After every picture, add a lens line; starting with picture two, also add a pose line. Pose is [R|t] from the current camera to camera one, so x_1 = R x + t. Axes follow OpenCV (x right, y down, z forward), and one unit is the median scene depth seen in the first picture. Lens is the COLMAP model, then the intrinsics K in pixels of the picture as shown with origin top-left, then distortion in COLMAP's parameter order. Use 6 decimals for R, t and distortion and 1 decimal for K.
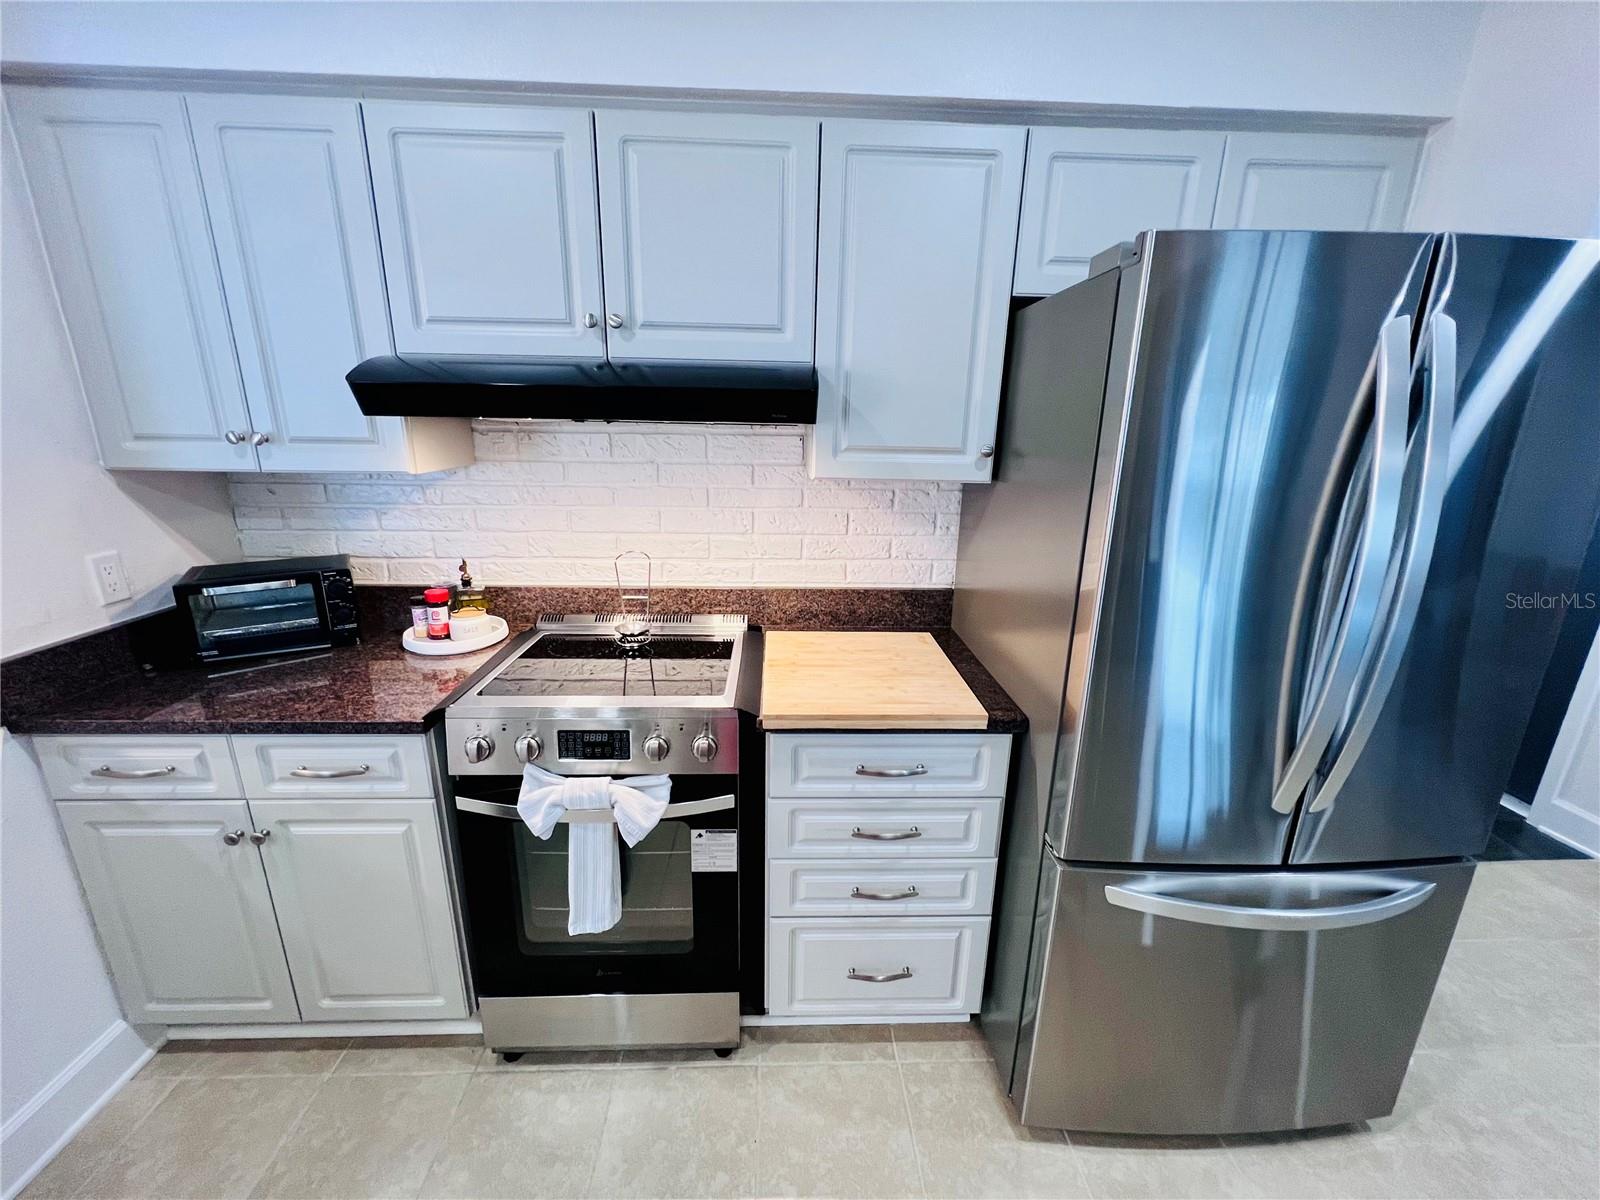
lens RADIAL K [[645.9, 0, 800.0], [0, 645.9, 600.0], [0, 0, 1]] dist [-0.000680, 0.000211]
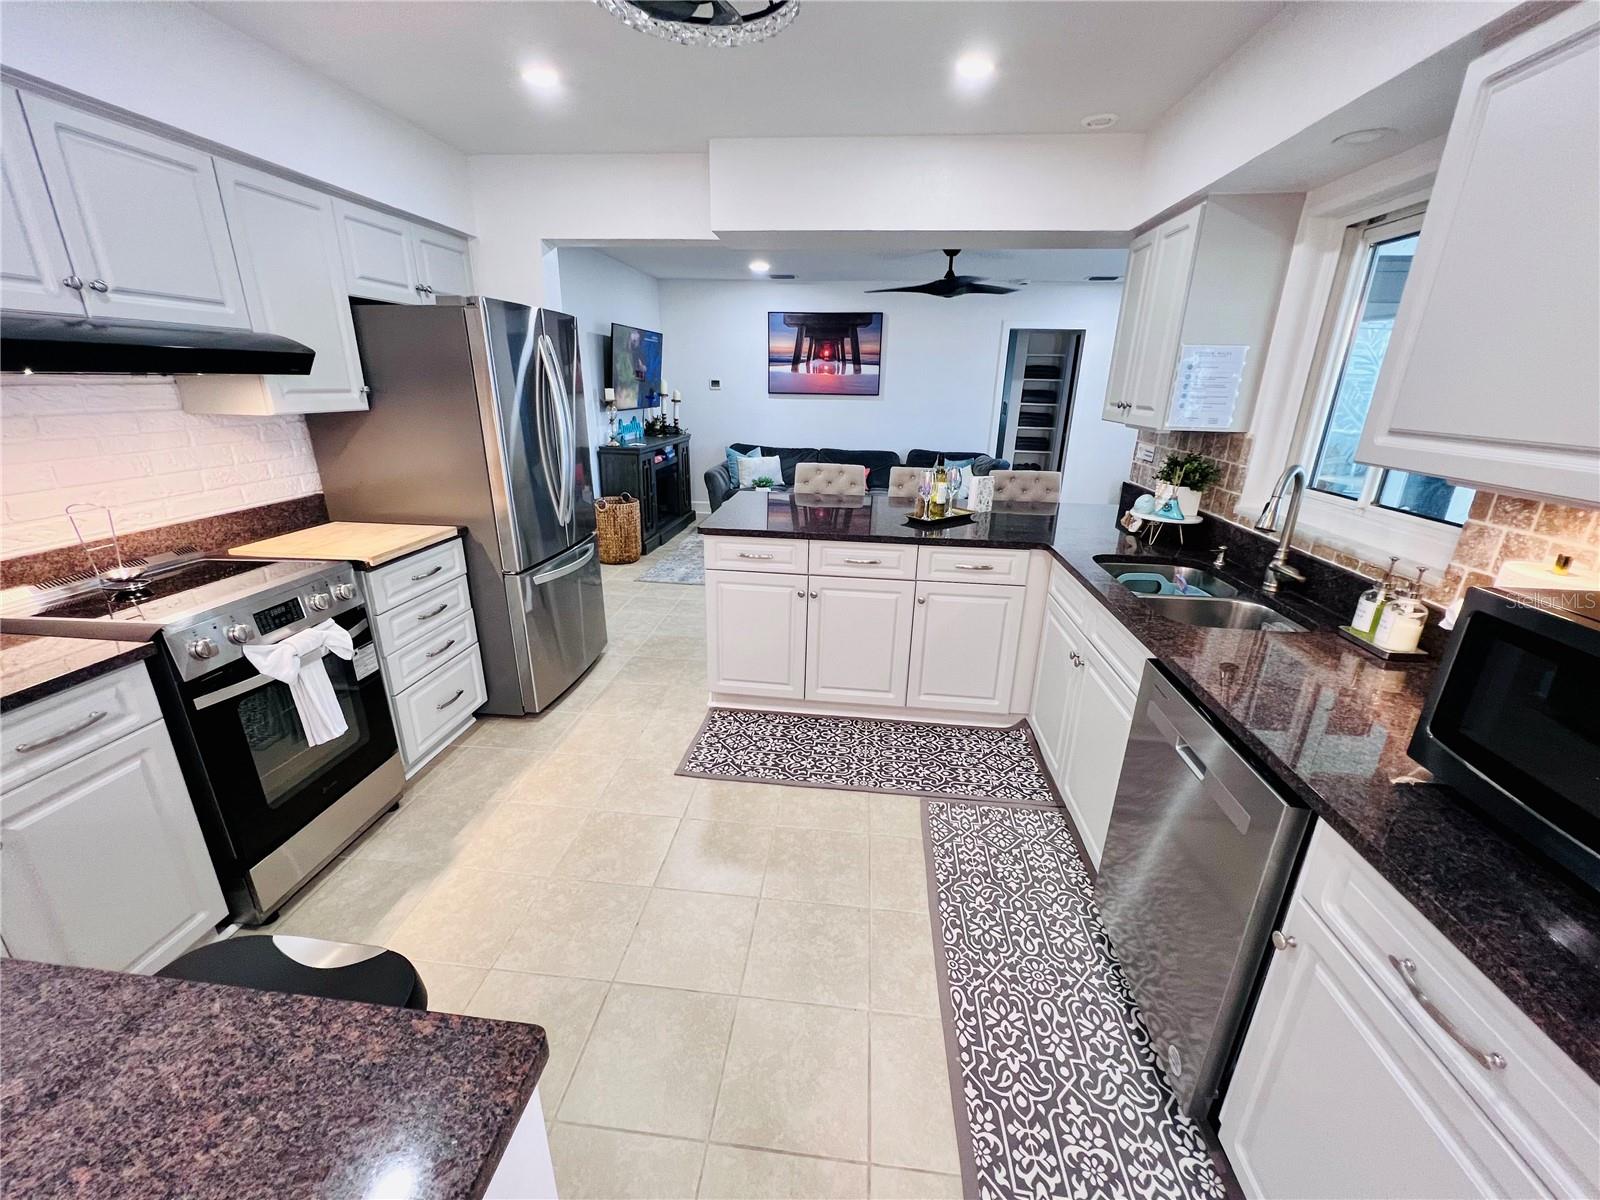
lens RADIAL K [[642.5, 0, 800.0], [0, 642.5, 600.0], [0, 0, 1]] dist [-0.010107, 0.000422]
pose [[0.135890, -0.335064, 0.932344, -1.338150], [0.251665, 0.921880, 0.294623, 0.068225], [-0.958227, 0.194603, 0.209598, -0.326944]]
